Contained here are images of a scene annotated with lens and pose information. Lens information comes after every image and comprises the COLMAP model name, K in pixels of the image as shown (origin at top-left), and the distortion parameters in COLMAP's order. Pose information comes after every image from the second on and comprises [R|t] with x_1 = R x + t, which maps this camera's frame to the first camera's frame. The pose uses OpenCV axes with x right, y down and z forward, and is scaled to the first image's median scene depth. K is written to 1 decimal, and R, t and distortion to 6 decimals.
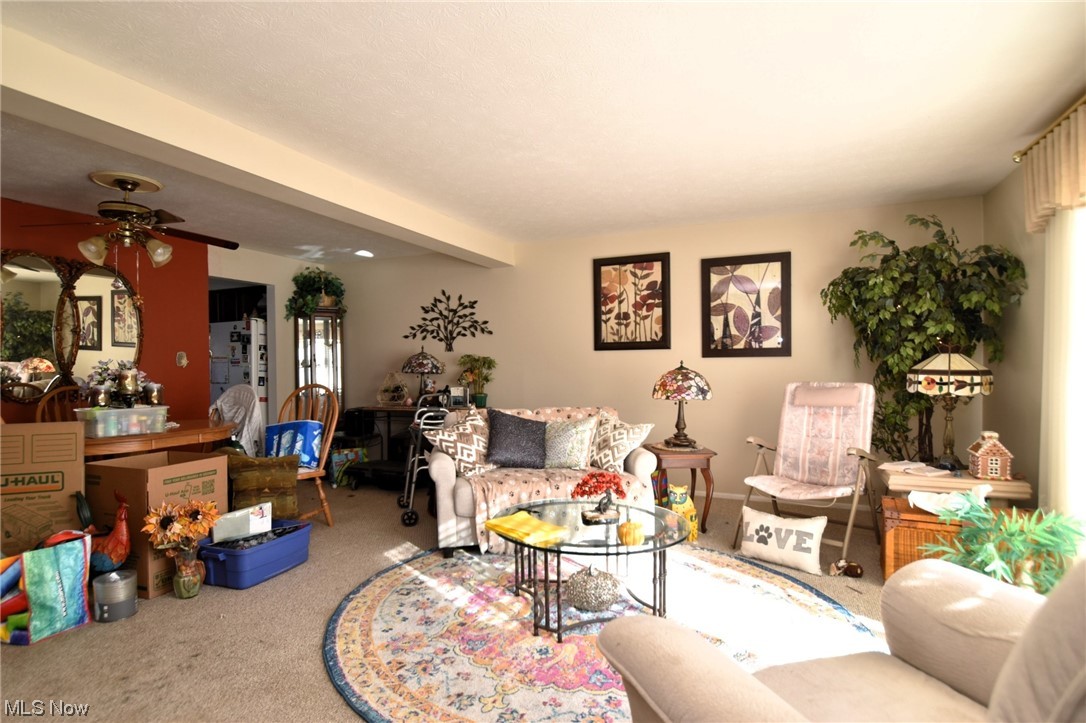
lens RADIAL K [[571.8, 0, 541.1], [0, 571.8, 361.2], [0, 0, 1]] dist [0.000993, -0.000103]
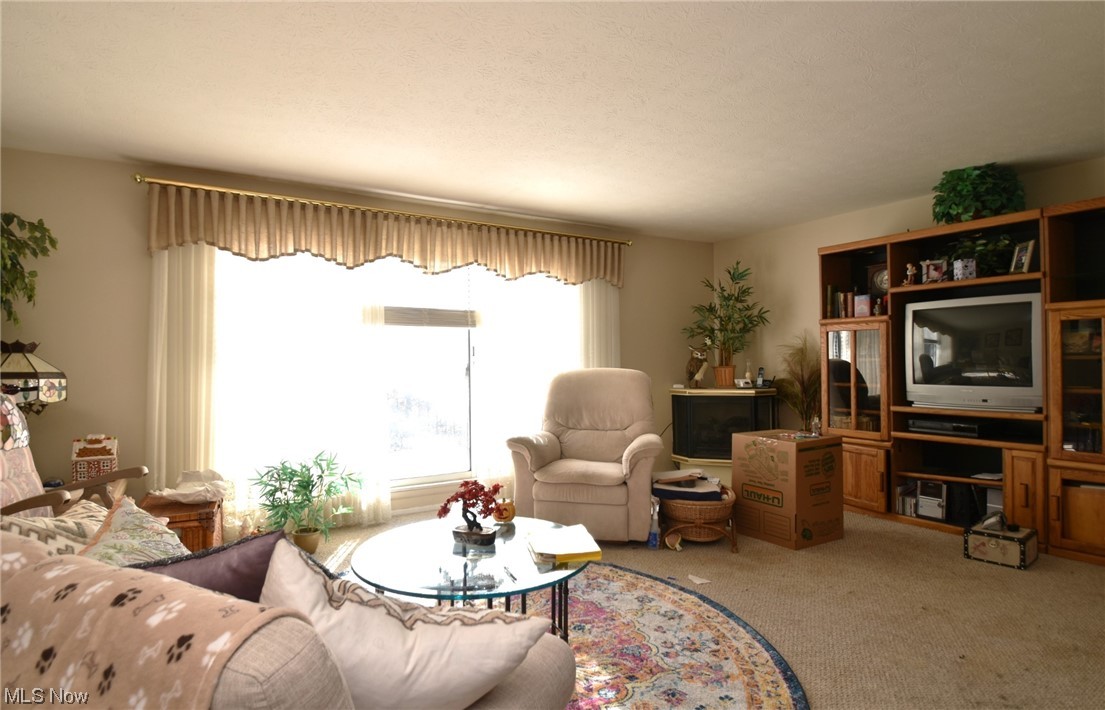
lens RADIAL K [[599.1, 0, 550.5], [0, 599.1, 356.8], [0, 0, 1]] dist [0.007488, 0.001273]
pose [[-0.837629, 0.019387, 0.545895, -0.561400], [0.015027, 0.999810, -0.012449, 0.022405], [-0.546033, -0.002224, -0.837761, 1.945816]]
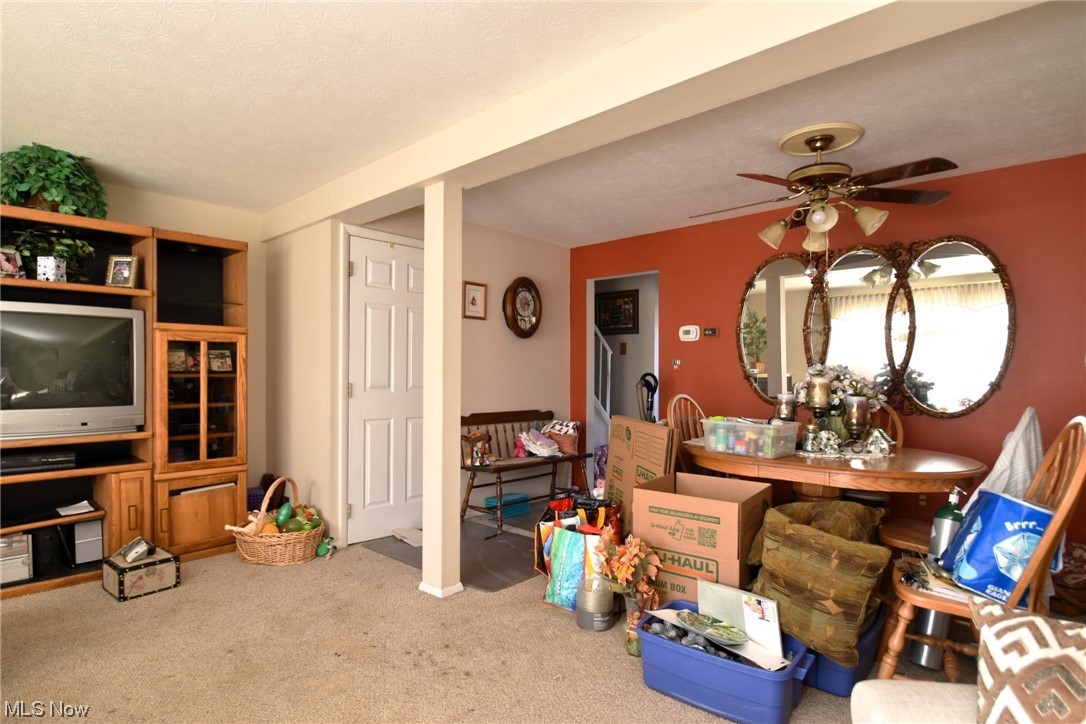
lens RADIAL K [[571.8, 0, 534.2], [0, 571.8, 370.6], [0, 0, 1]] dist [0.000993, -0.000103]
pose [[-0.342241, 0.008918, -0.939570, 0.248941], [0.000611, 0.999957, 0.009269, -0.000614], [0.939612, 0.002598, -0.342232, 1.422037]]
